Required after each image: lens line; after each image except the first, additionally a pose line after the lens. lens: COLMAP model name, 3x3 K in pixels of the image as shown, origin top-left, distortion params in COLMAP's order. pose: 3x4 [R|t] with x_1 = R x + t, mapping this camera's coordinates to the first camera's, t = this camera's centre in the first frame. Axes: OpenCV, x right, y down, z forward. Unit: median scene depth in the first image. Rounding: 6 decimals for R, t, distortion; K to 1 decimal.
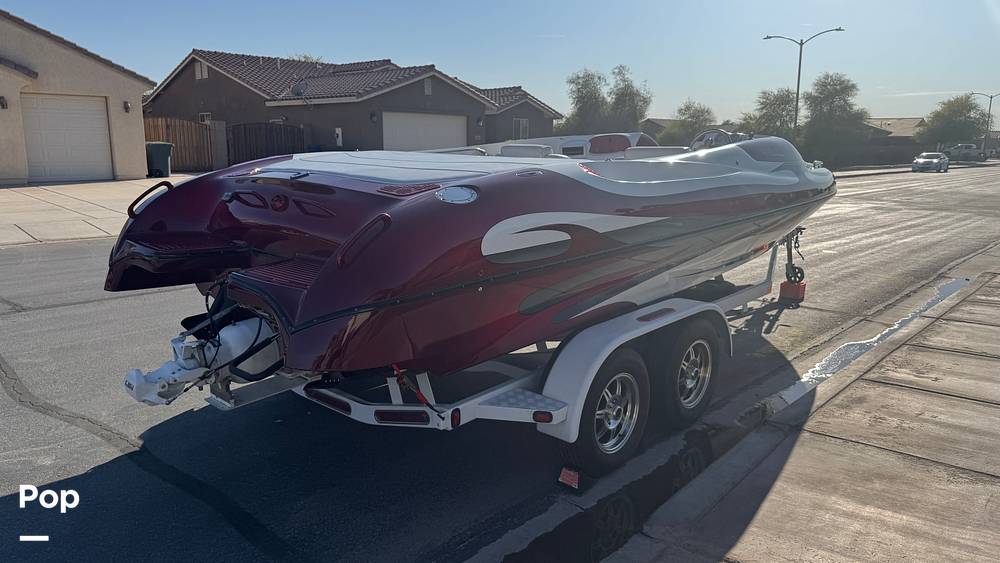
lens RADIAL K [[736.7, 0, 504.0], [0, 736.7, 280.0], [0, 0, 1]] dist [0.001259, -0.008769]
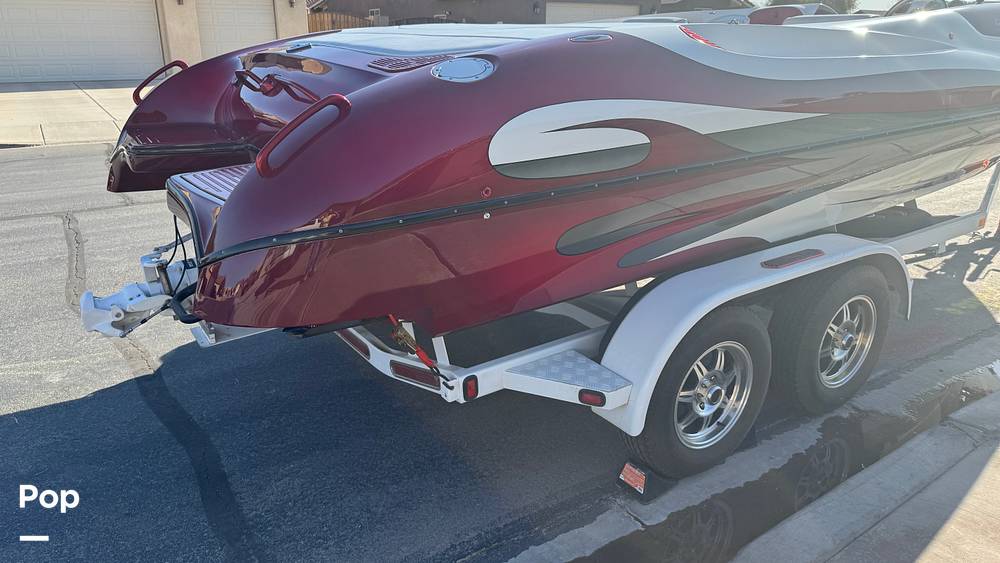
lens RADIAL K [[719.4, 0, 499.3], [0, 719.4, 296.1], [0, 0, 1]] dist [0.006946, -0.035454]
pose [[0.968071, 0.076664, -0.238664, 0.111858], [-0.039401, 0.986787, 0.157159, -0.014364], [0.247559, -0.142737, 0.958301, 0.299113]]
